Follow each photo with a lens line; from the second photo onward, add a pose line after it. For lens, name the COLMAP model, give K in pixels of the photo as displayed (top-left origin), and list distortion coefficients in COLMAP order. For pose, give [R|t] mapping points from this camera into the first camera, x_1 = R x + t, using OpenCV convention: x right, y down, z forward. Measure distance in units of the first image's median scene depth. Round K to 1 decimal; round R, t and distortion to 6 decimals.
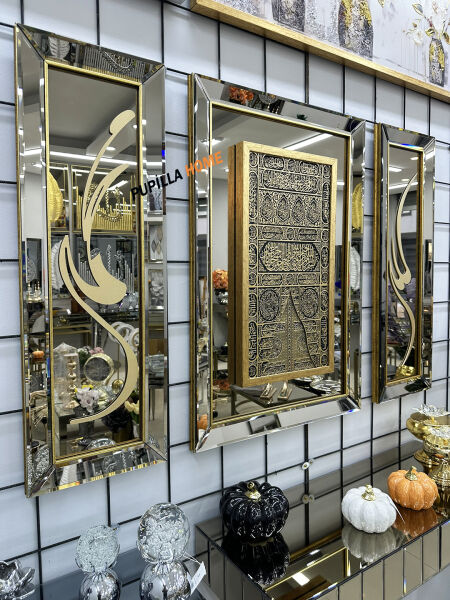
lens RADIAL K [[433.3, 0, 226.4], [0, 433.3, 293.6], [0, 0, 1]] dist [0.087110, -0.110097]
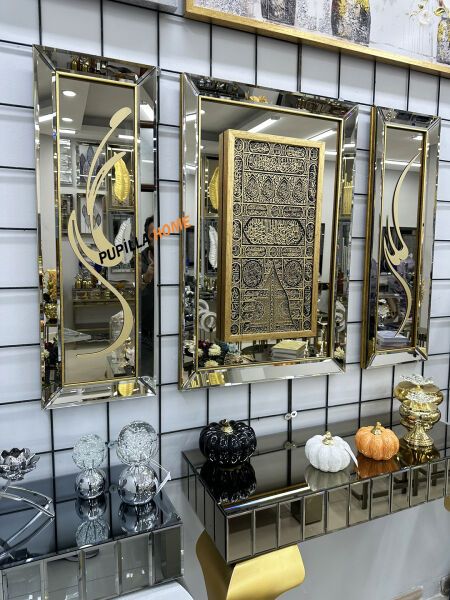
lens RADIAL K [[423.4, 0, 223.3], [0, 423.4, 294.3], [0, 0, 1]] dist [0.085854, -0.093883]
pose [[0.983732, 0.036112, -0.175977, 0.211860], [-0.028205, 0.998486, 0.047225, 0.029243], [0.177416, -0.041493, 0.983261, -0.115872]]
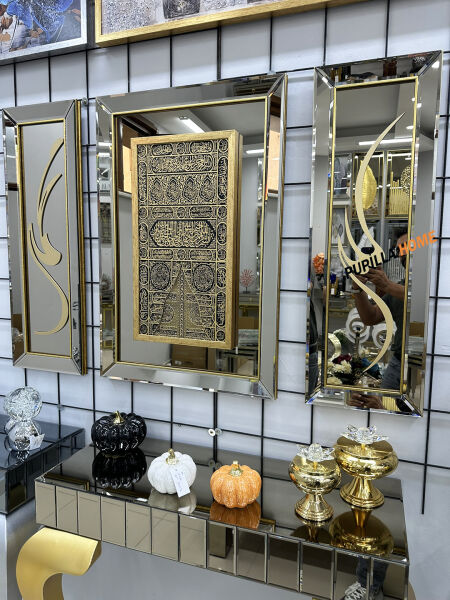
lens RADIAL K [[421.7, 0, 225.0], [0, 421.7, 300.0], [0, 0, 1]] dist [0.082811, -0.095376]
pose [[0.605005, 0.100244, -0.789886, 1.048198], [-0.061856, 0.994962, 0.078892, -0.009199], [0.793815, 0.001129, 0.608158, 0.429952]]
